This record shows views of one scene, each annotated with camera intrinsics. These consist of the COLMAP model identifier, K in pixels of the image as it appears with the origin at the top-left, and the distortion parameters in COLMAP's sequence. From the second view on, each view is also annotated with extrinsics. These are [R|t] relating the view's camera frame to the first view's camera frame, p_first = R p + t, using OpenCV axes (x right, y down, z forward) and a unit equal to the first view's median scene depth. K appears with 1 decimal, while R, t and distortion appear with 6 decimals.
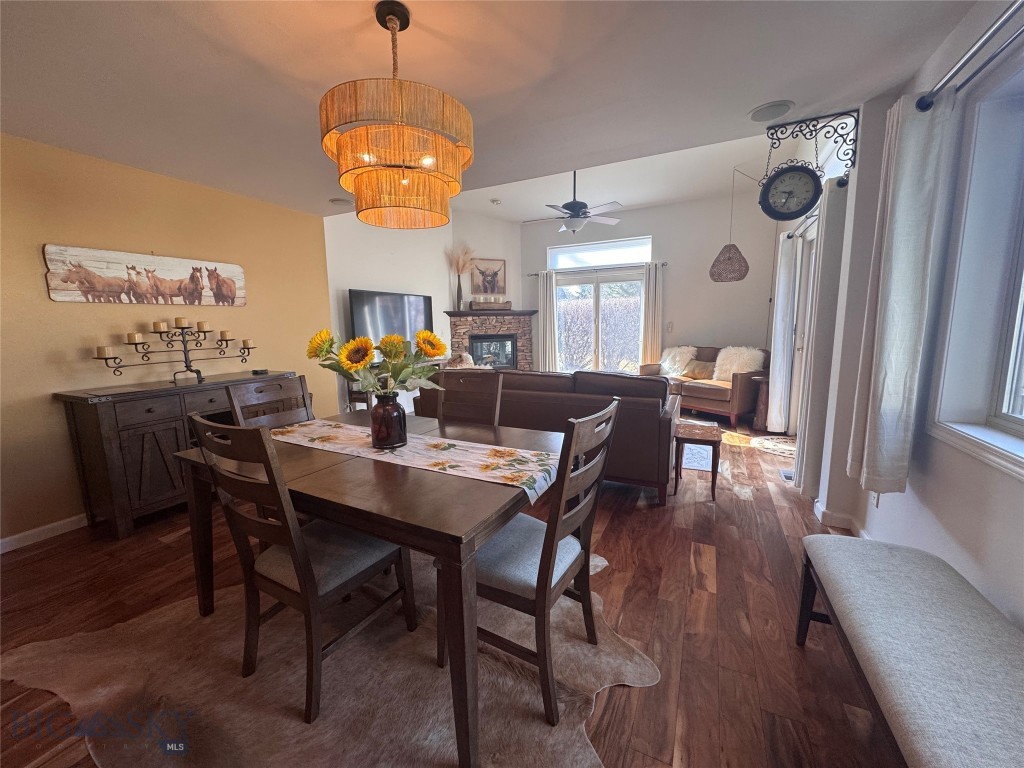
lens RADIAL K [[406.6, 0, 510.8], [0, 406.6, 385.4], [0, 0, 1]] dist [0.001507, 0.000167]
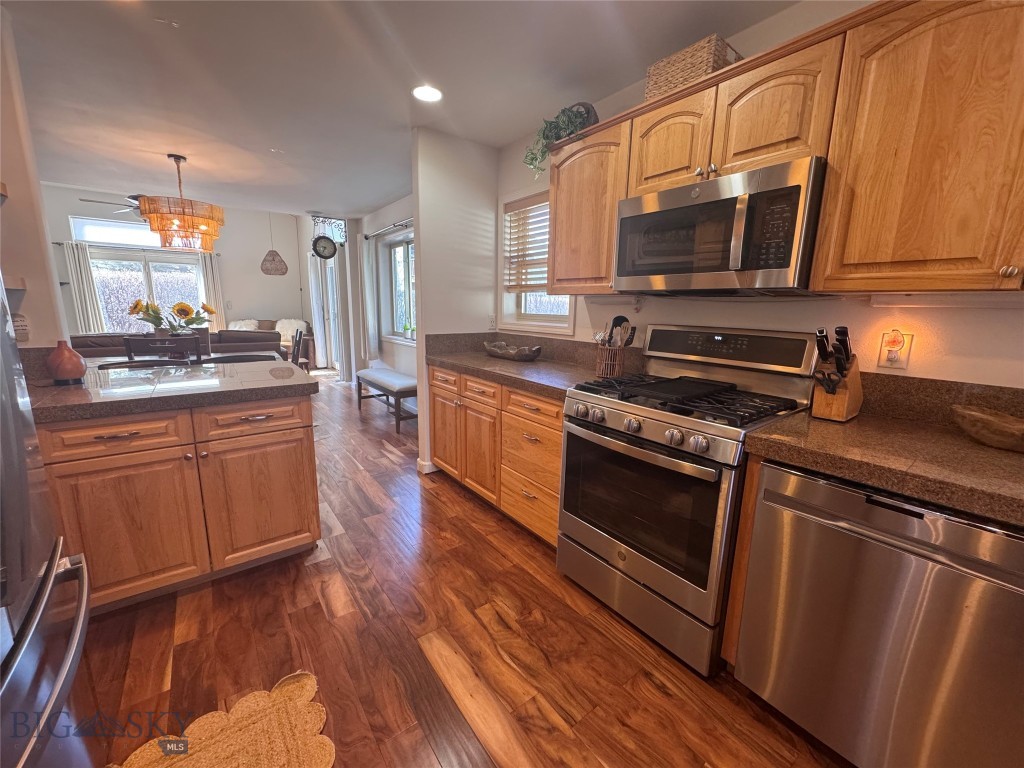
lens RADIAL K [[406.6, 0, 513.7], [0, 406.6, 385.3], [0, 0, 1]] dist [0.001507, 0.000167]
pose [[0.453019, -0.138468, 0.880682, -0.334914], [0.102547, 0.989401, 0.102812, 0.059668], [-0.885583, 0.043735, 0.462417, -0.338964]]
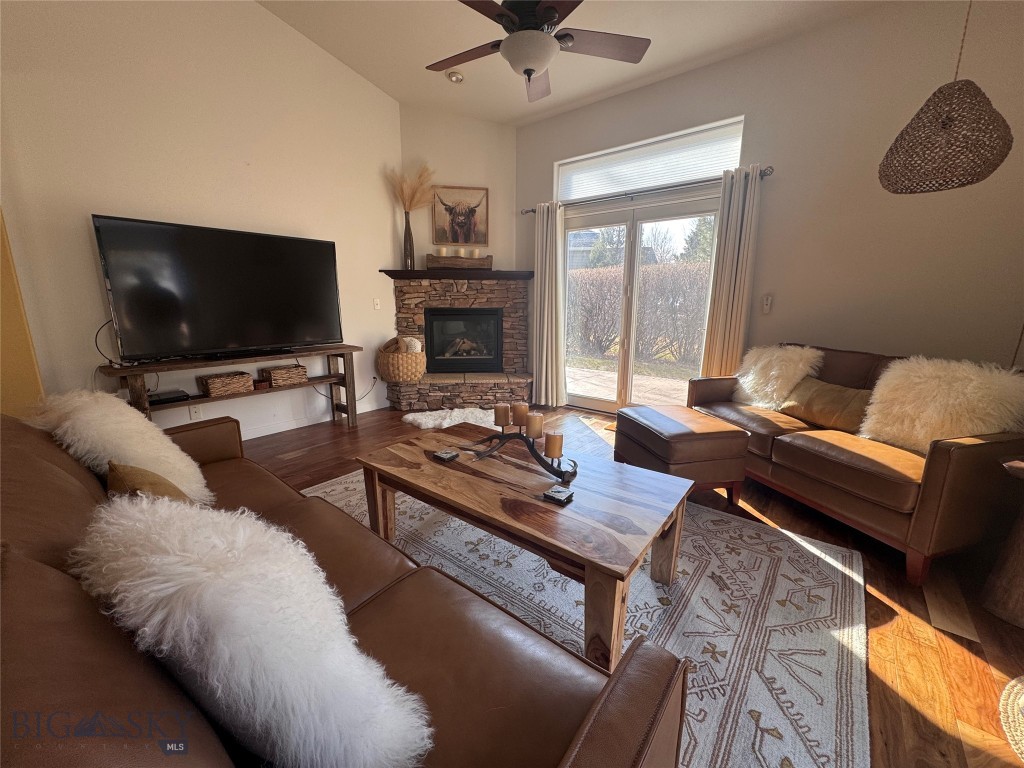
lens RADIAL K [[406.6, 0, 511.0], [0, 406.6, 385.7], [0, 0, 1]] dist [0.001507, 0.000167]
pose [[0.975233, 0.069688, -0.209916, 0.177973], [-0.056180, 0.995989, 0.069647, -0.054898], [0.213927, -0.056129, 0.975236, 0.396890]]
